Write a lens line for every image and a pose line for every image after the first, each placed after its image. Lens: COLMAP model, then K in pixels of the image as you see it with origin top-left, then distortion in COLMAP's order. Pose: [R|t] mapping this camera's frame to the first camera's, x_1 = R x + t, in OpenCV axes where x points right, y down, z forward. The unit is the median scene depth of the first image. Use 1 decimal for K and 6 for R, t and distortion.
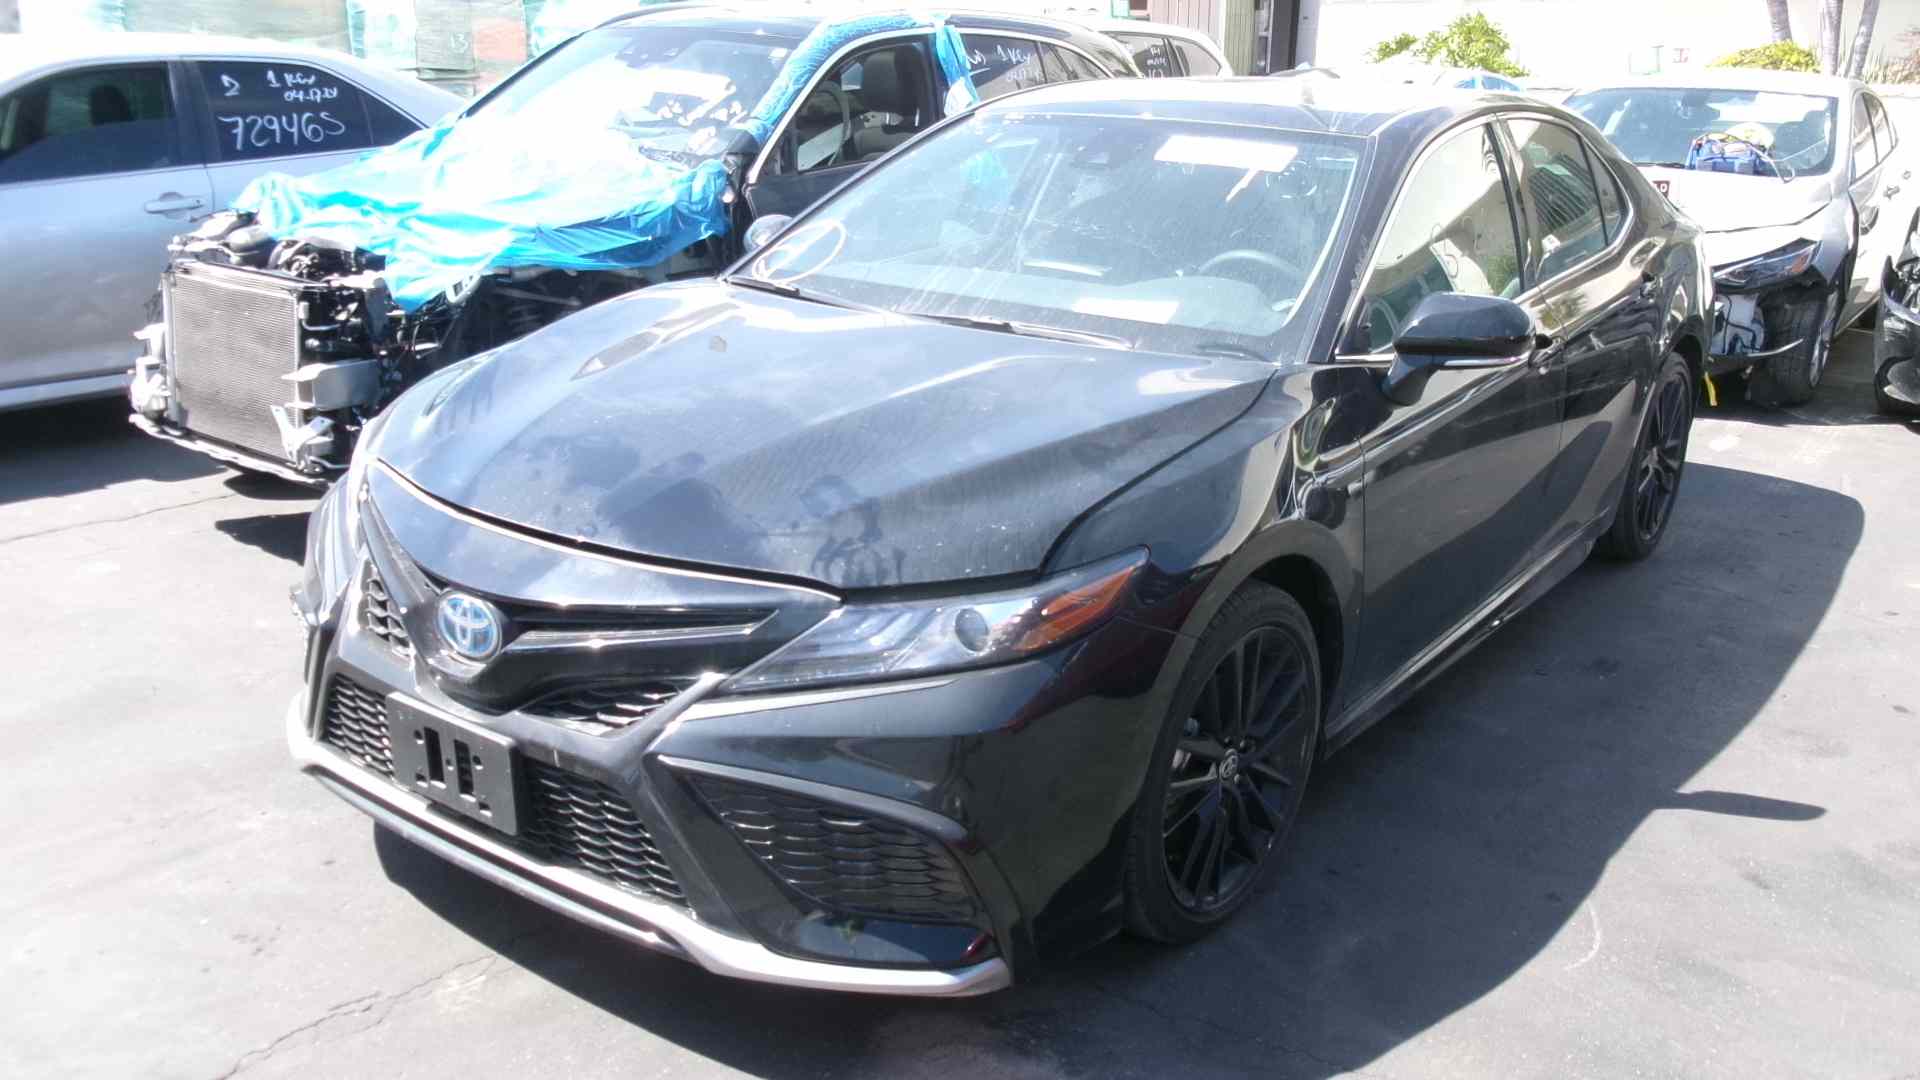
lens RADIAL K [[1527.0, 0, 960.0], [0, 1527.0, 540.0], [0, 0, 1]] dist [0.008020, 0.004428]
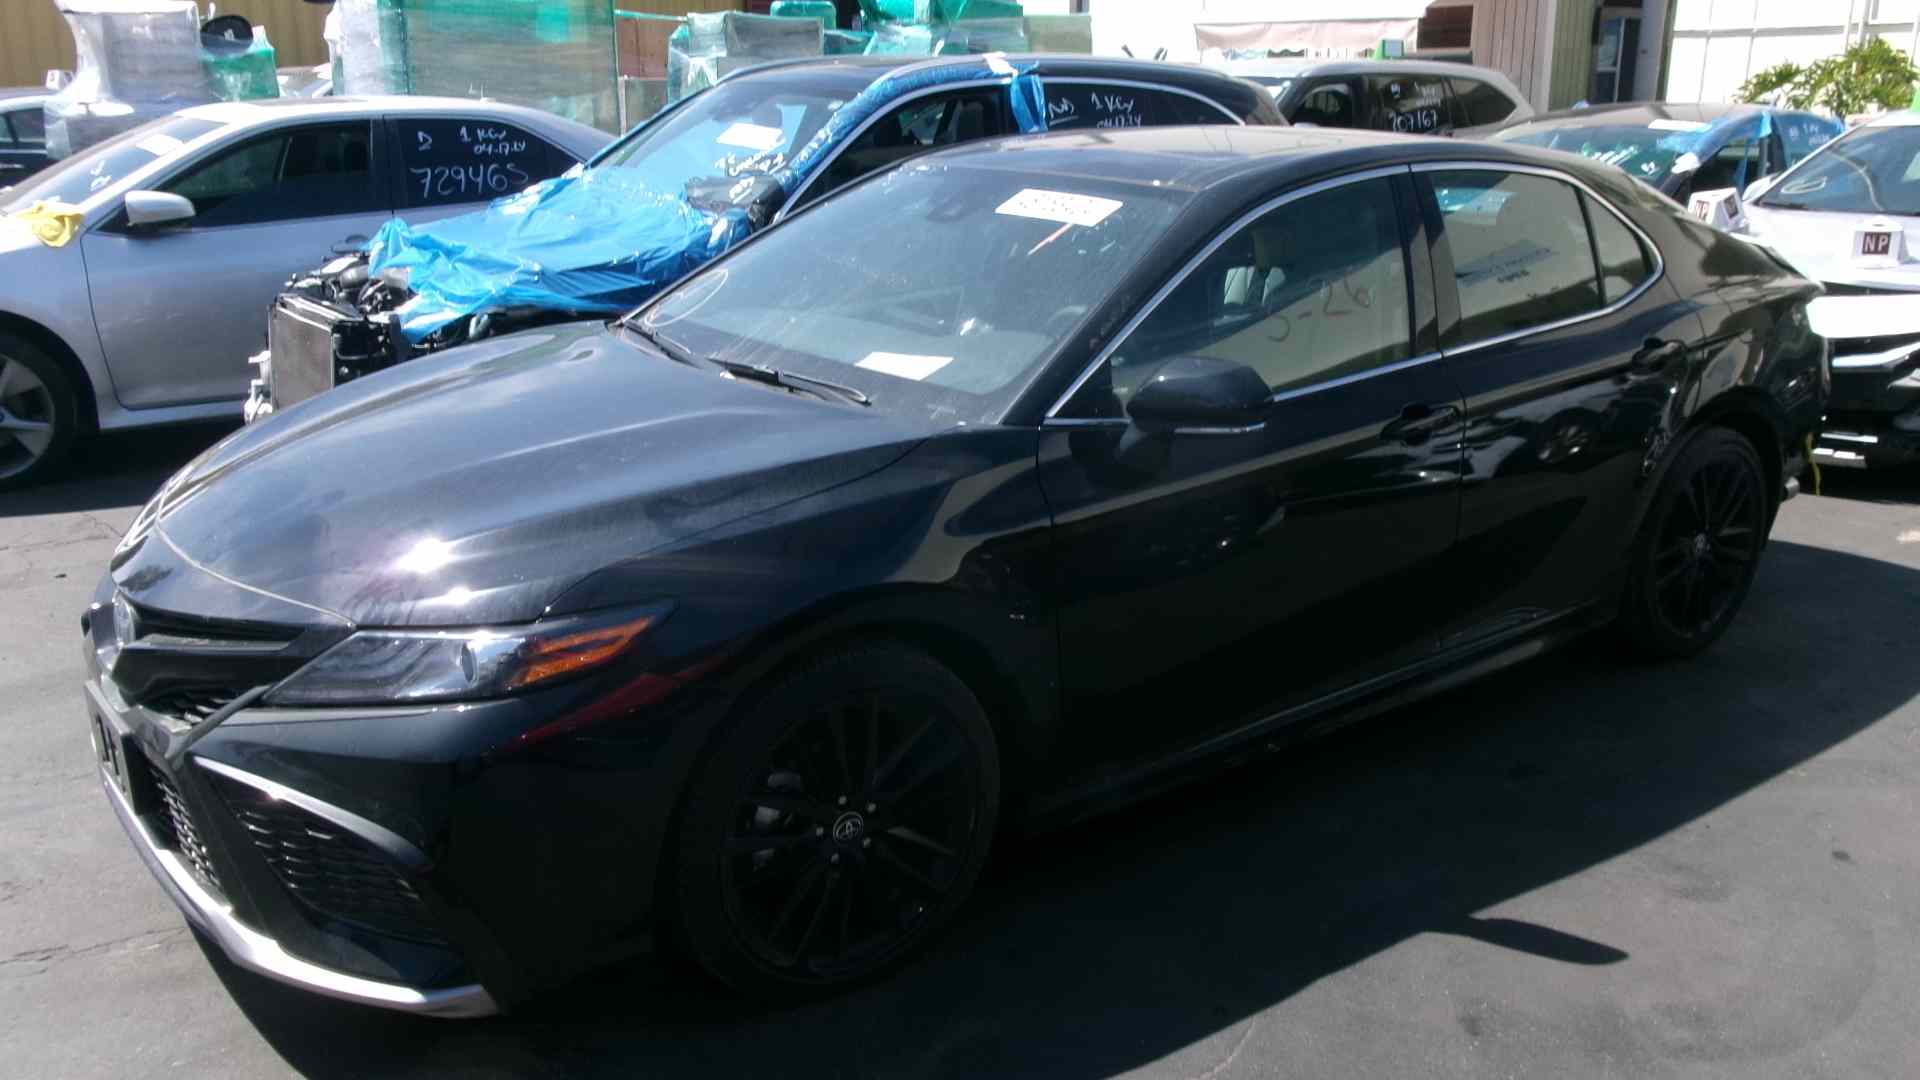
lens RADIAL K [[1523.2, 0, 960.0], [0, 1523.2, 540.0], [0, 0, 1]] dist [0.017854, 0.005144]
pose [[0.963599, 0.059258, -0.260702, 0.265341], [-0.066022, 0.997669, -0.017255, -0.013134], [0.259072, 0.033839, 0.965265, 0.034191]]
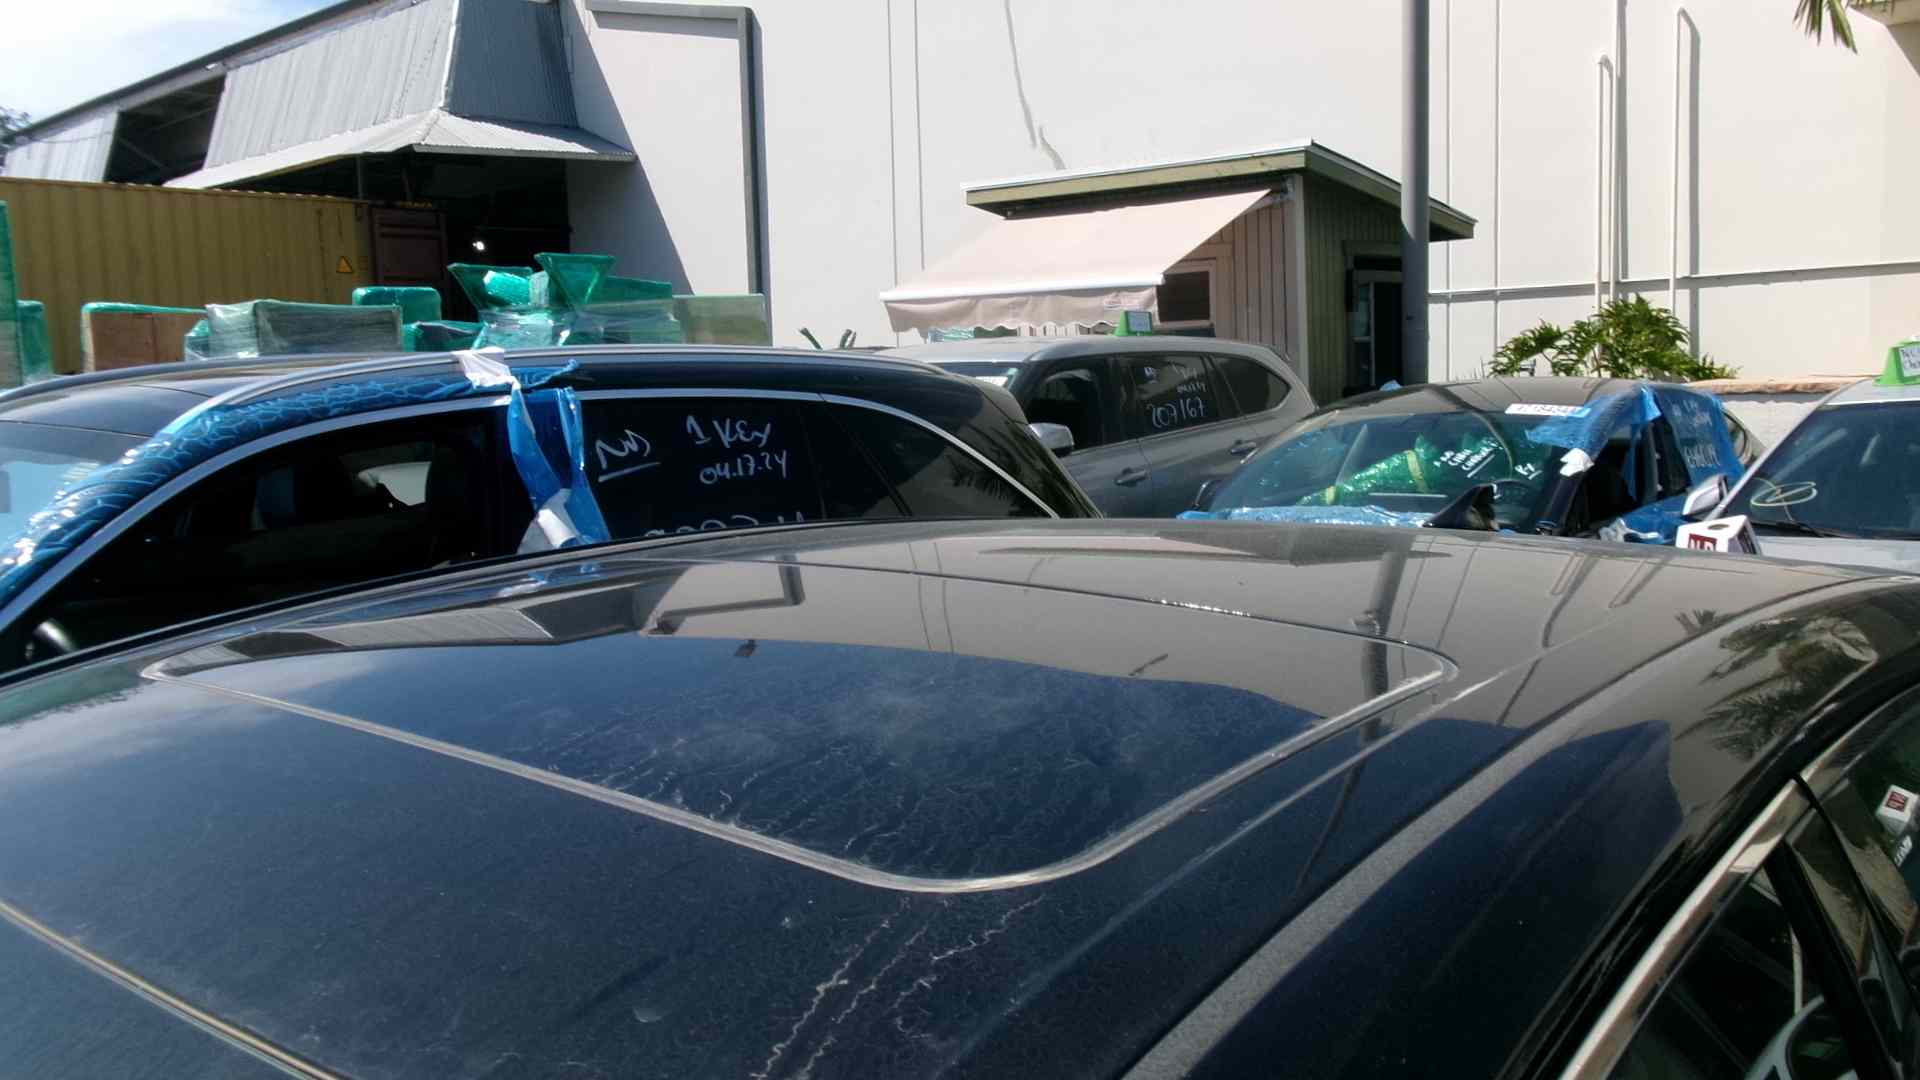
lens RADIAL K [[1610.3, 0, 960.0], [0, 1610.3, 540.0], [0, 0, 1]] dist [0.047604, -0.004847]
pose [[0.995170, -0.044001, -0.087749, 0.197708], [0.025370, 0.978829, -0.203103, -0.206058], [0.094828, 0.199896, 0.975218, 0.589208]]
